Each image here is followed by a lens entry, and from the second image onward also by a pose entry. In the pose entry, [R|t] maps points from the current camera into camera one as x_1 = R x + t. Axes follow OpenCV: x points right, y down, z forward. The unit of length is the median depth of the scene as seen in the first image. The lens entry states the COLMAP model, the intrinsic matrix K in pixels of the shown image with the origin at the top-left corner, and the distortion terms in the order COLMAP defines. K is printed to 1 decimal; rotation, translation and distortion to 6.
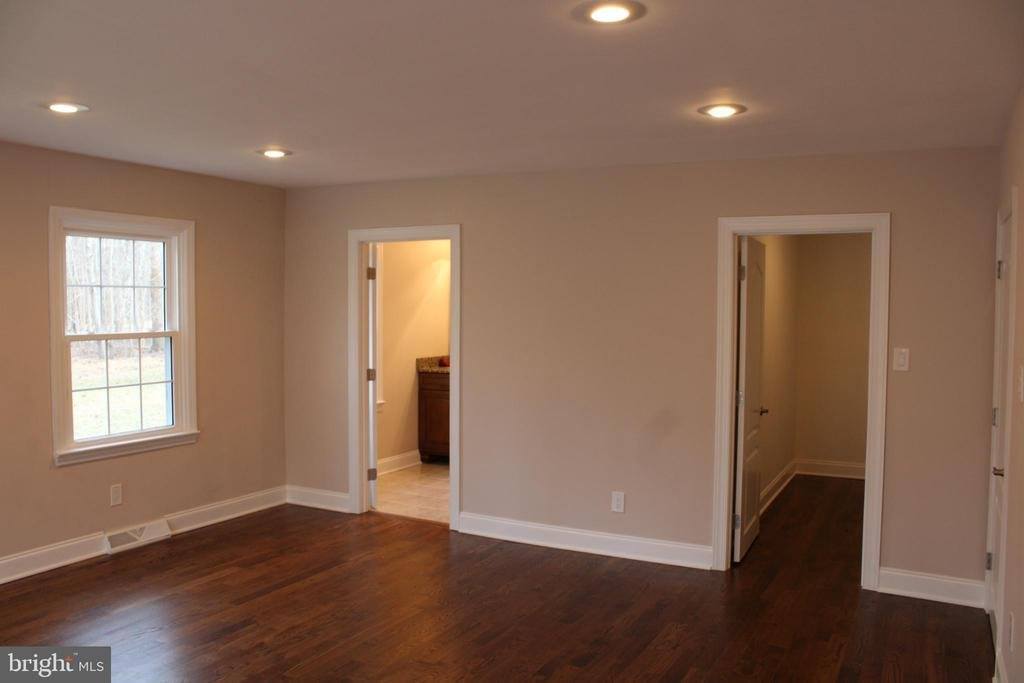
lens RADIAL K [[840.1, 0, 512.9], [0, 840.1, 363.3], [0, 0, 1]] dist [-0.086722, 0.004833]
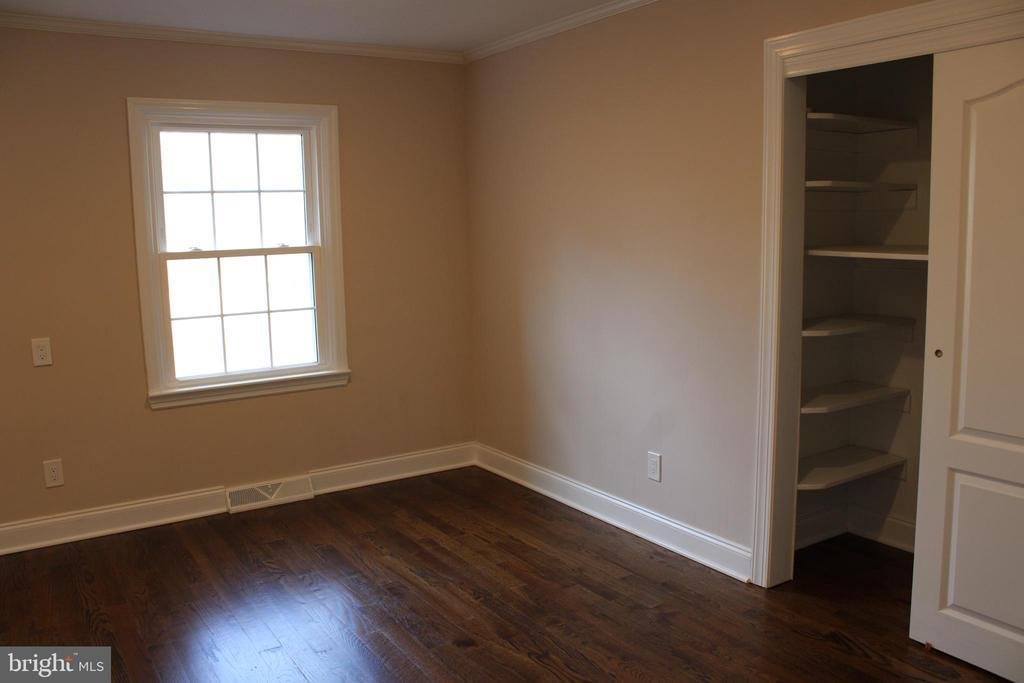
lens RADIAL K [[880.5, 0, 538.2], [0, 880.5, 339.6], [0, 0, 1]] dist [-0.077916, -0.005688]
pose [[0.883858, 0.050648, -0.465005, 0.189034], [-0.012533, 0.996328, 0.084698, -0.023662], [0.467587, -0.069034, 0.881247, 0.363858]]
